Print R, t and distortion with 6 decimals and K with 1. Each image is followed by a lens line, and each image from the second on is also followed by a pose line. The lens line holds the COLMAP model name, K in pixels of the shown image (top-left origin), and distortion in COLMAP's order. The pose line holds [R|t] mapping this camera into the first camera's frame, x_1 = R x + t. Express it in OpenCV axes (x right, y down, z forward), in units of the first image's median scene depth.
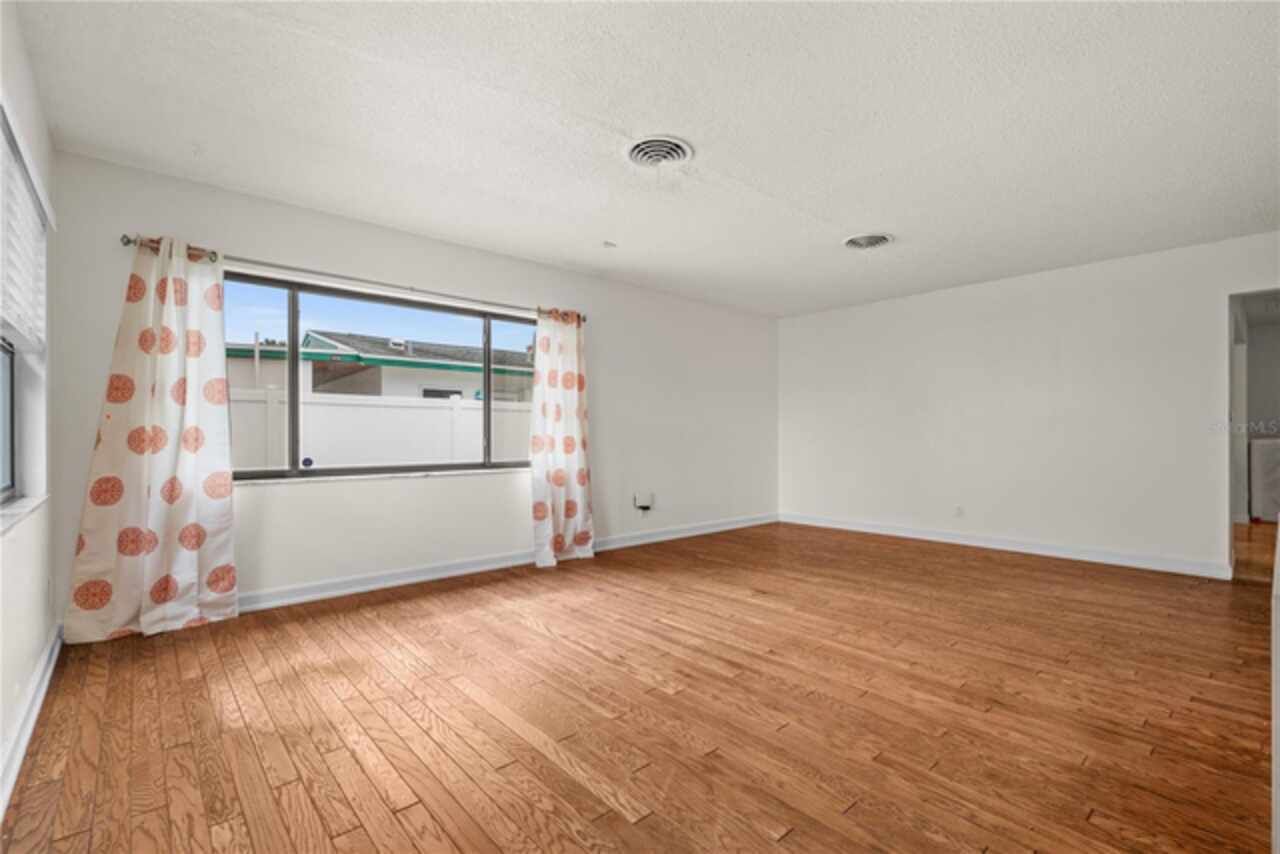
lens RADIAL K [[574.3, 0, 639.9], [0, 574.3, 437.7], [0, 0, 1]] dist [-0.003731, -0.000197]
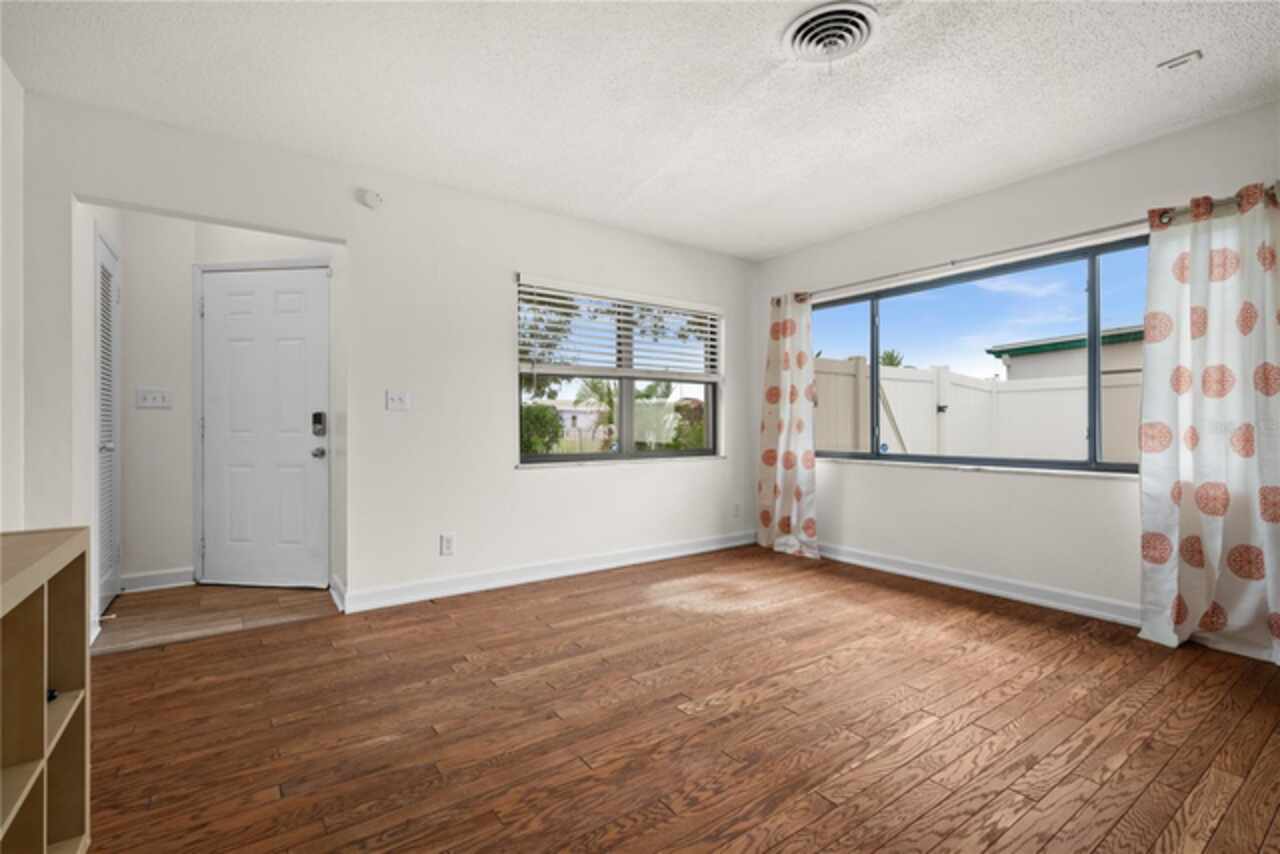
lens RADIAL K [[574.3, 0, 638.6], [0, 574.3, 423.7], [0, 0, 1]] dist [-0.003731, -0.000197]
pose [[-0.115851, -0.001290, -0.993266, 0.681463], [-0.001881, 0.999998, -0.001079, -0.002007], [0.993265, 0.001743, -0.115854, 0.733087]]
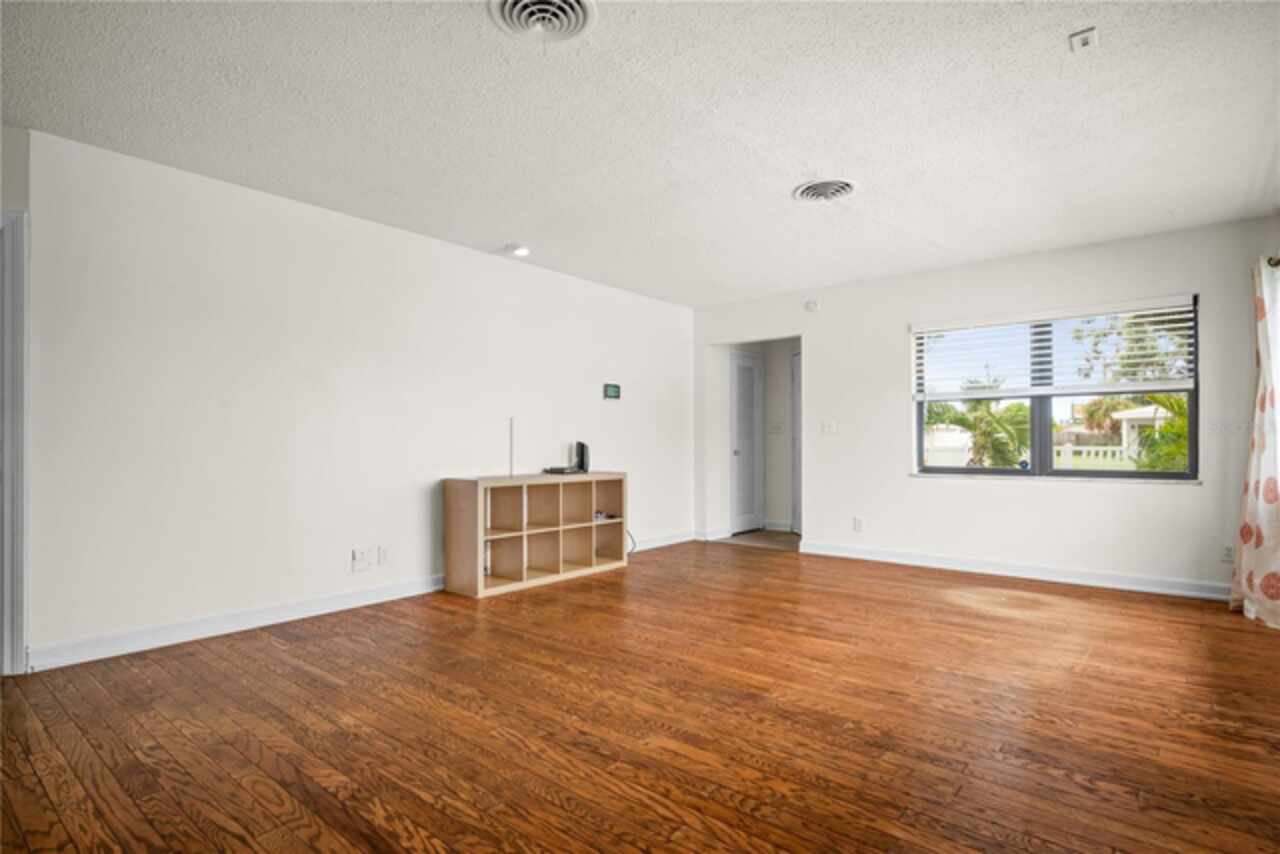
lens RADIAL K [[640.4, 0, 641.1], [0, 640.4, 432.8], [0, 0, 1]] dist [0.001130, -0.000067]
pose [[-0.989892, -0.002117, -0.141805, 0.496405], [-0.000125, 0.999901, -0.014055, -0.002318], [0.141821, -0.013895, -0.989795, 1.910599]]
